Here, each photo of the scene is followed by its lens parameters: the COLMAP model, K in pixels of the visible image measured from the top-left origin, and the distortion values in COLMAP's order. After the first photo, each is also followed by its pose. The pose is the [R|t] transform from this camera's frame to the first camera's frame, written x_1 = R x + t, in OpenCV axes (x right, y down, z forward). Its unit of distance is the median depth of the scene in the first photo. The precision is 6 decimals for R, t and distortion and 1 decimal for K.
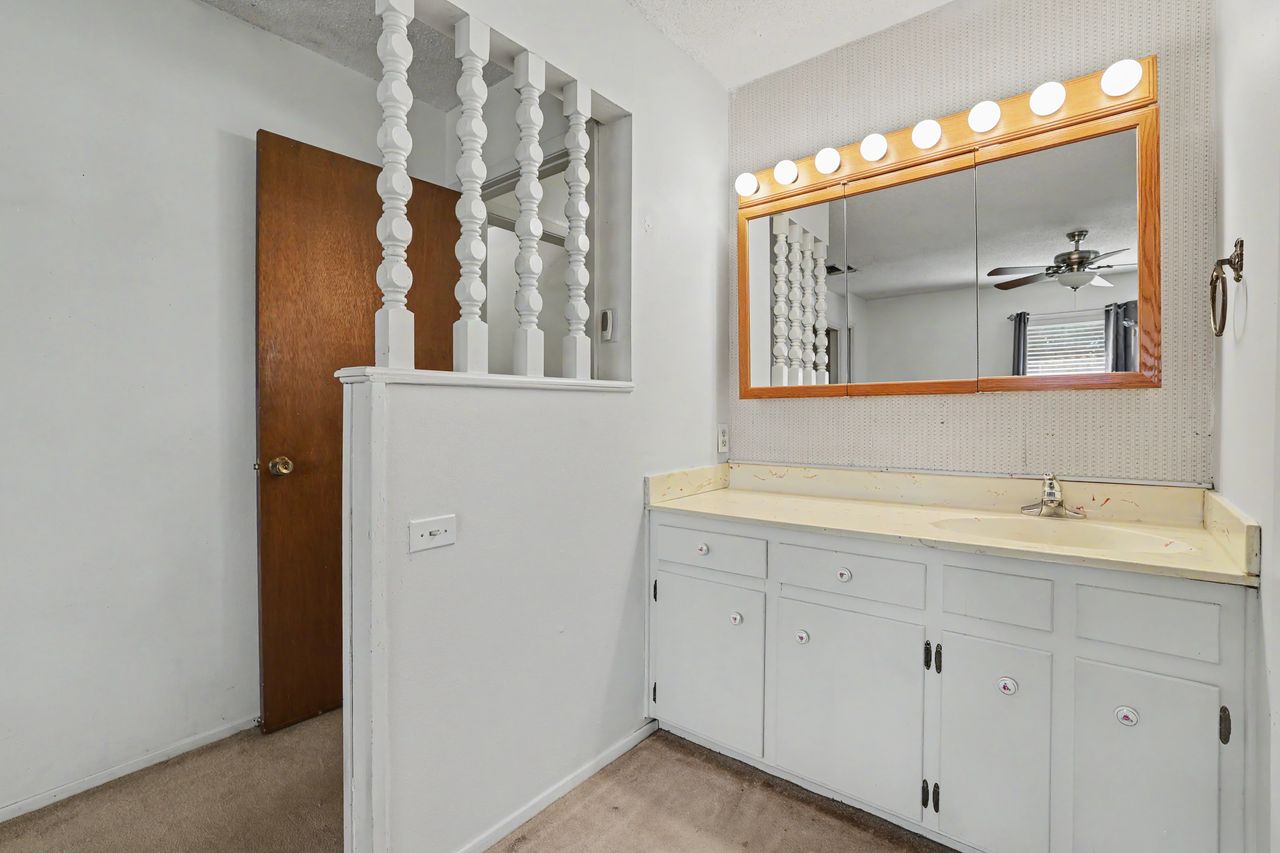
lens RADIAL K [[588.4, 0, 646.0], [0, 588.4, 413.4], [0, 0, 1]] dist [-0.021045, 0.005436]
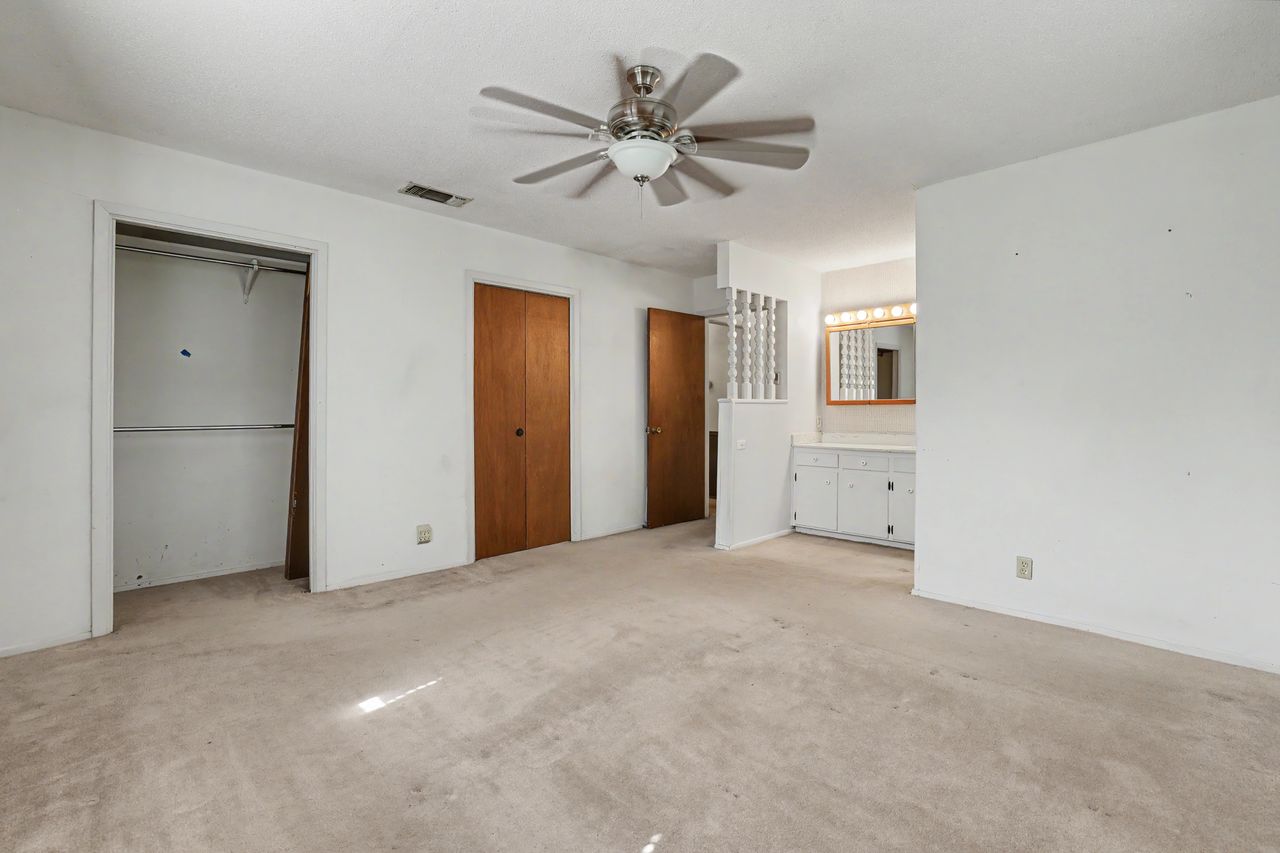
lens RADIAL K [[588.4, 0, 648.9], [0, 588.4, 406.3], [0, 0, 1]] dist [-0.021045, 0.005436]
pose [[0.994436, 0.001840, -0.105323, -0.366647], [-0.002698, 0.999964, -0.008006, 0.001783], [0.105304, 0.008245, 0.994406, -1.736075]]
